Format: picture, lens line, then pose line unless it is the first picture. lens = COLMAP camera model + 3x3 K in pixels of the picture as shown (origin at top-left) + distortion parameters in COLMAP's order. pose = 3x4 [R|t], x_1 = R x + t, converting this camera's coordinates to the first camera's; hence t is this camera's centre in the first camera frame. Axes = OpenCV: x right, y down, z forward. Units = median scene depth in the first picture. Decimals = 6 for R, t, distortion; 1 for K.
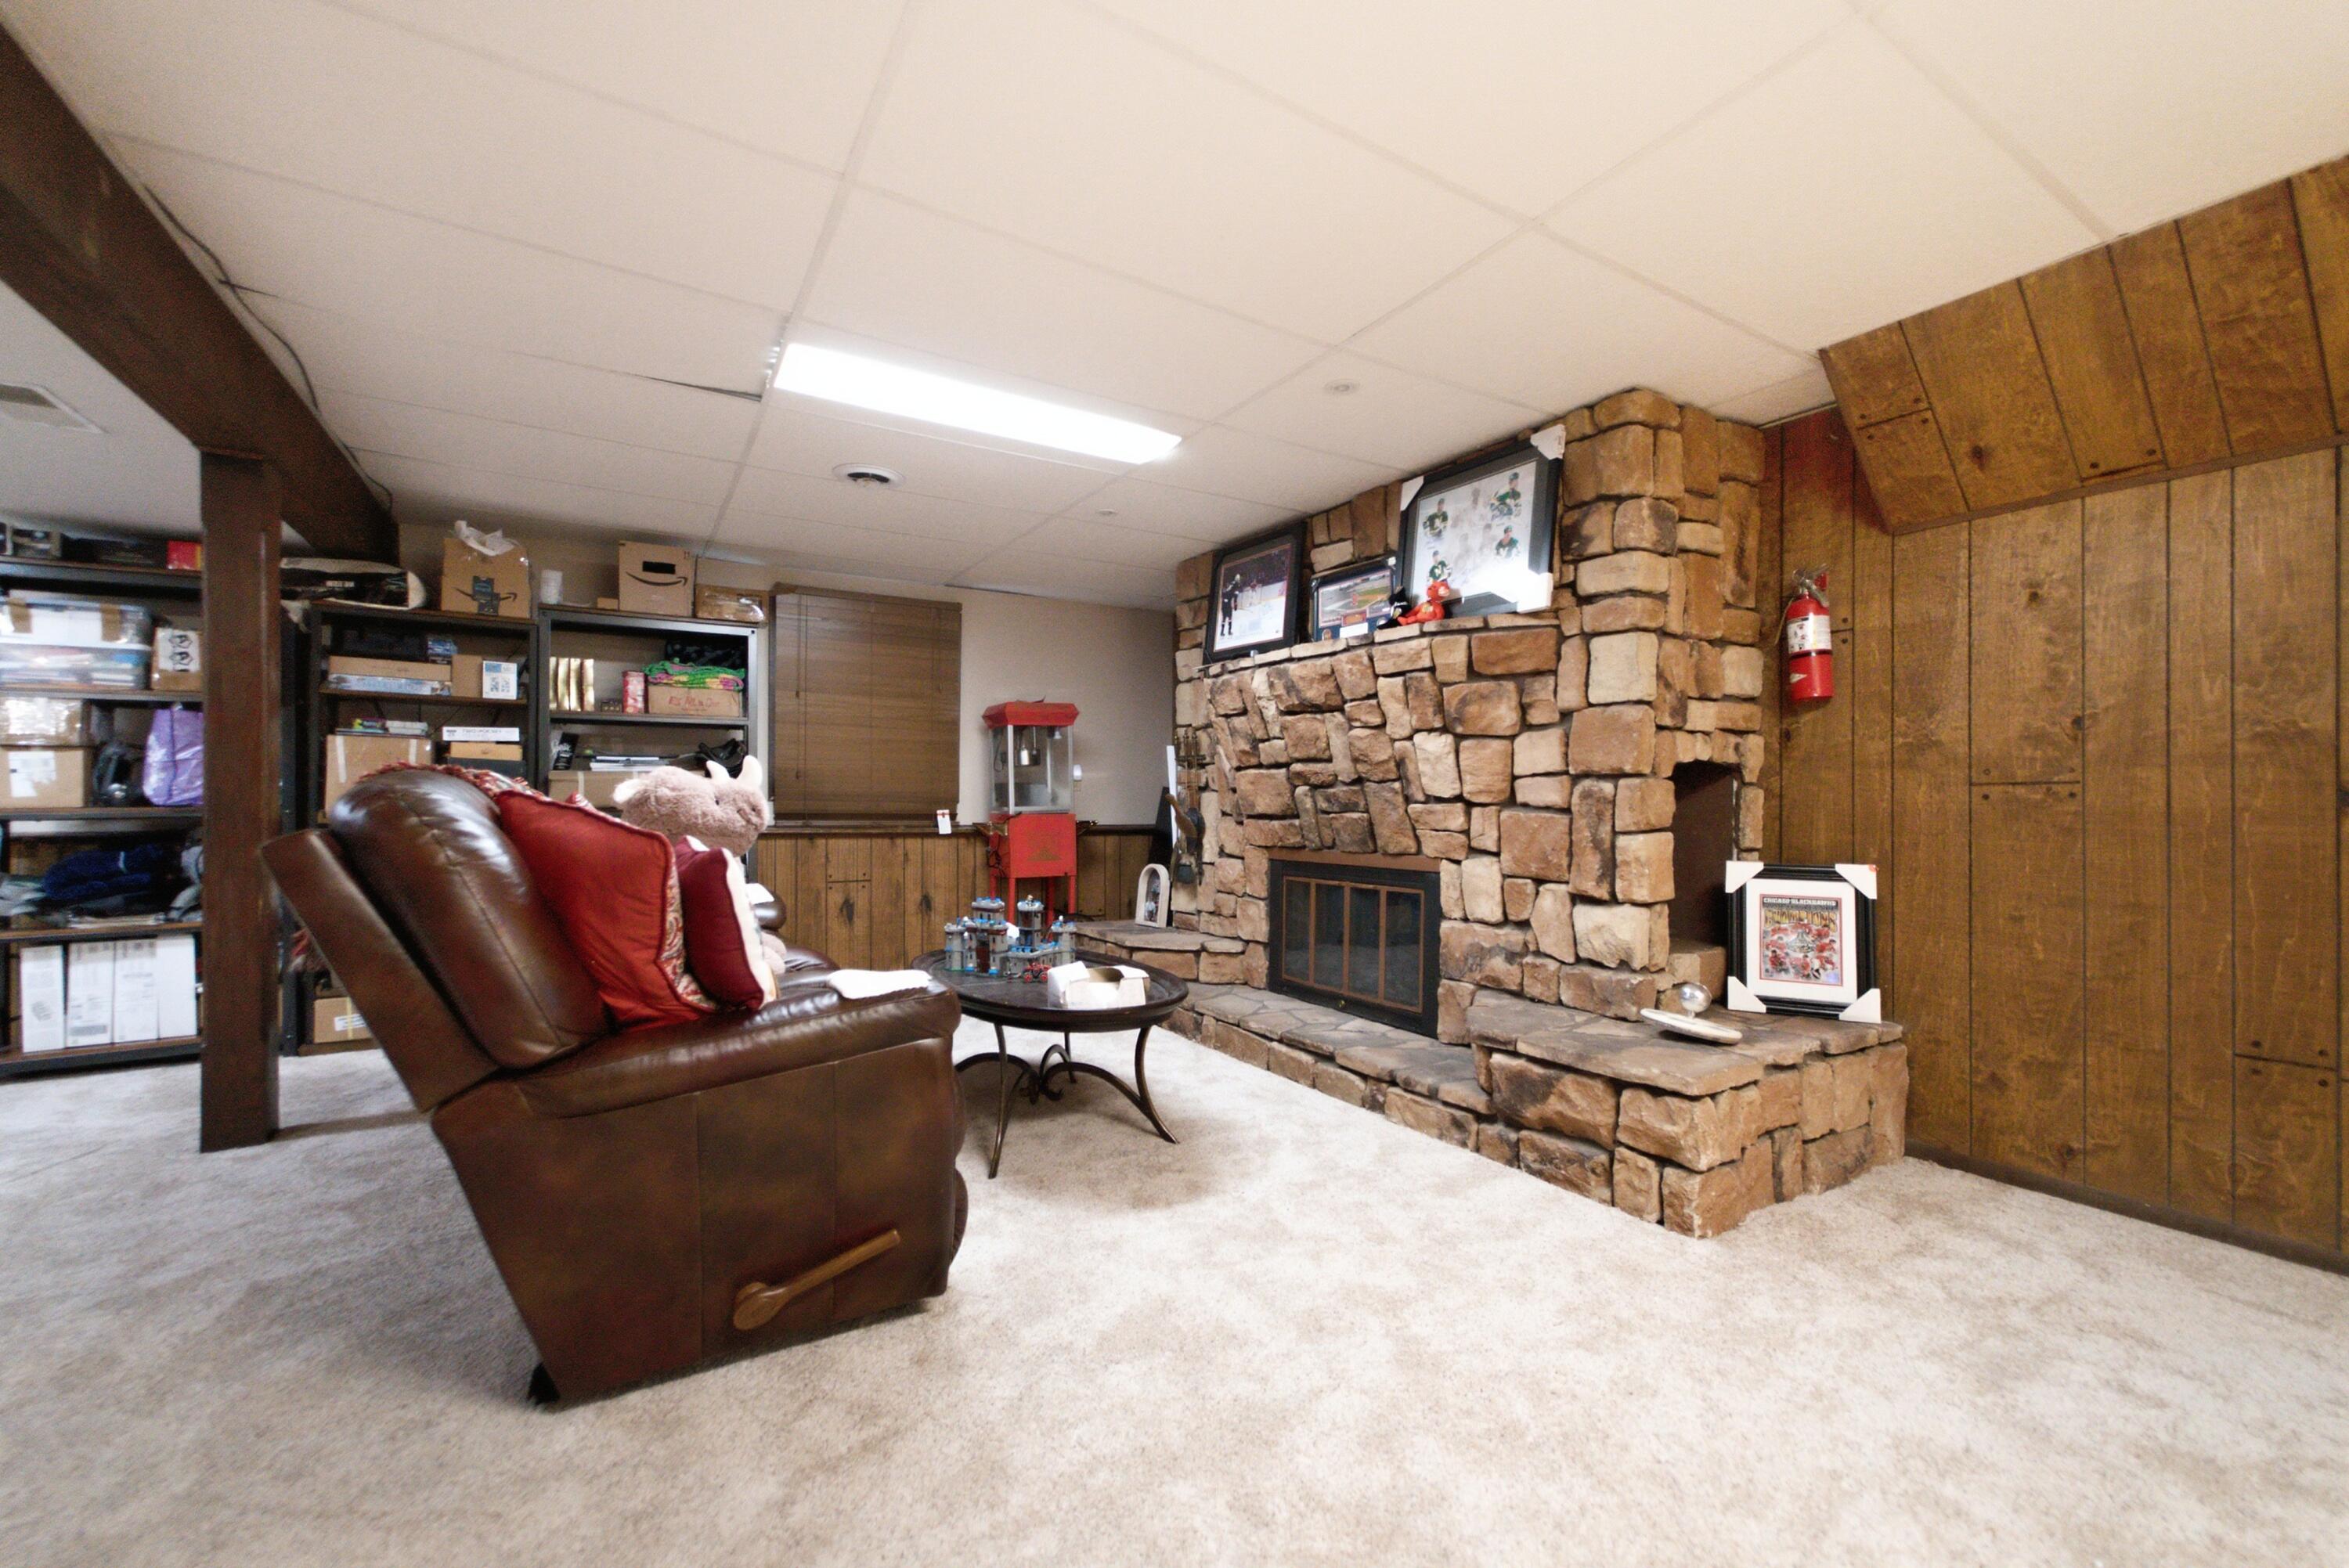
lens RADIAL K [[996.3, 0, 1171.4], [0, 996.3, 795.6], [0, 0, 1]] dist [-0.041410, 0.000018]
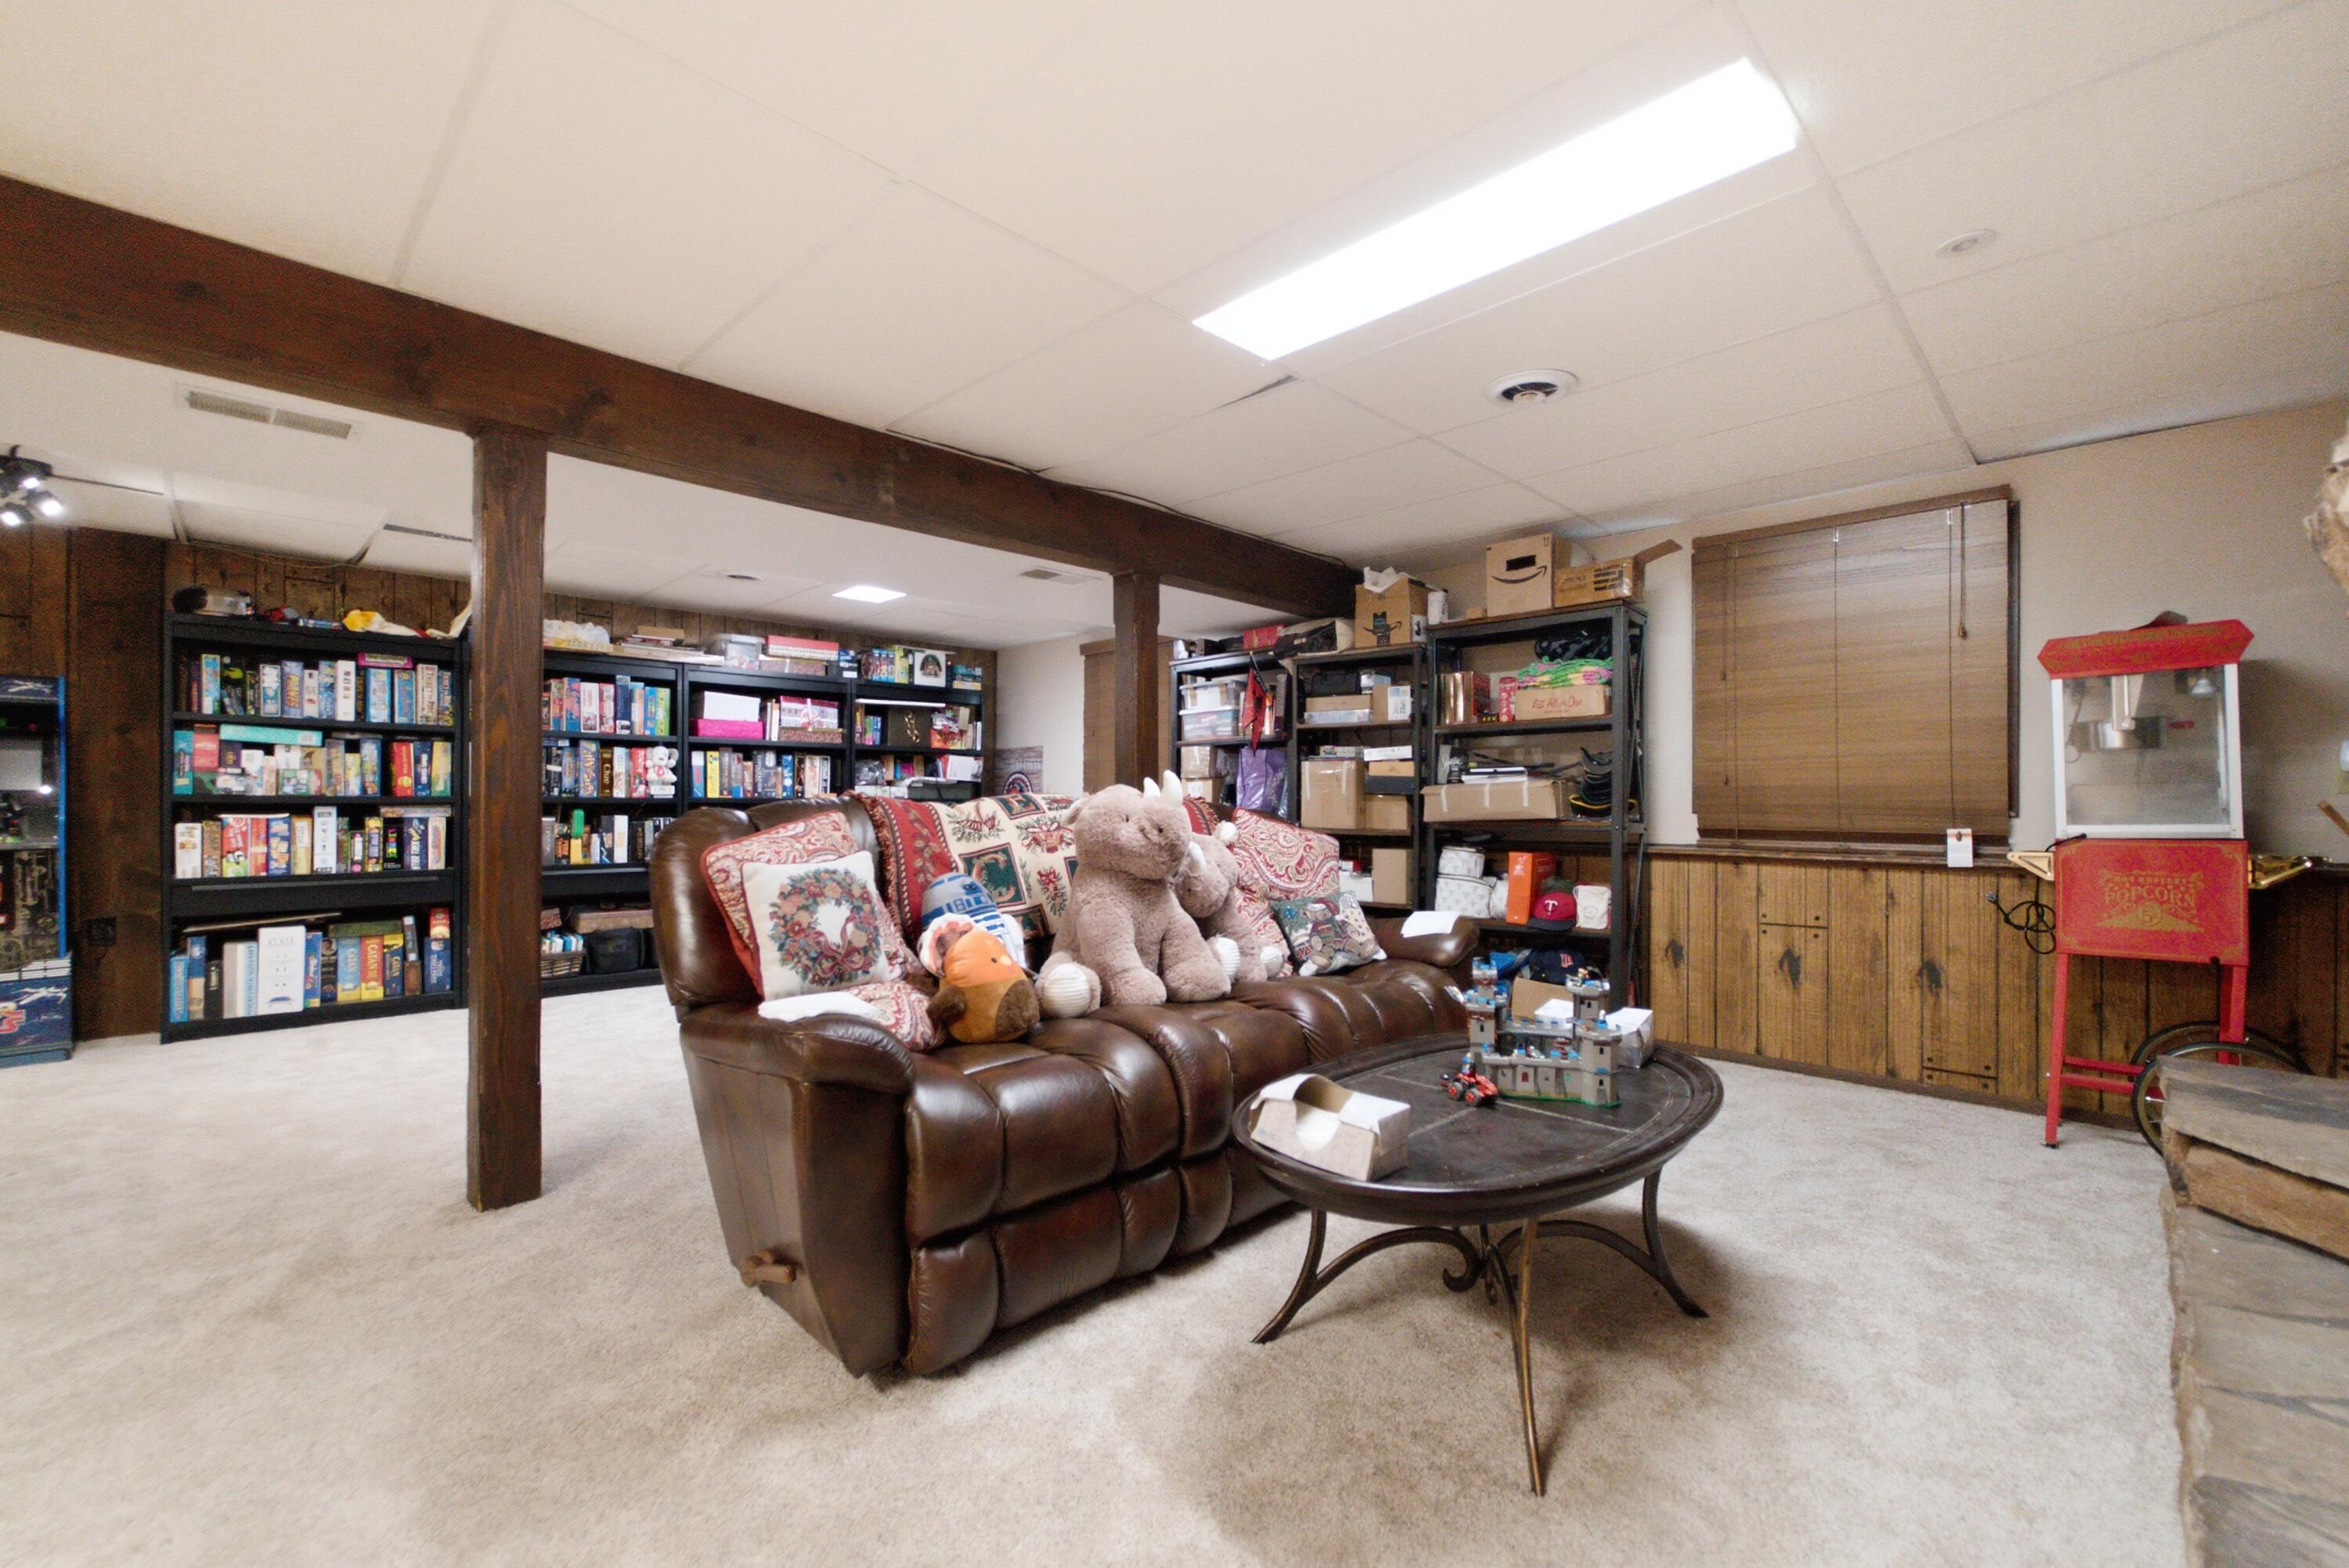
lens RADIAL K [[978.5, 0, 1185.7], [0, 978.5, 807.1], [0, 0, 1]] dist [-0.003172, -0.000026]
pose [[0.238598, -0.000519, -0.971118, 0.314095], [0.006510, 0.999978, 0.001066, -0.003742], [0.971097, -0.006577, 0.238596, 0.487812]]
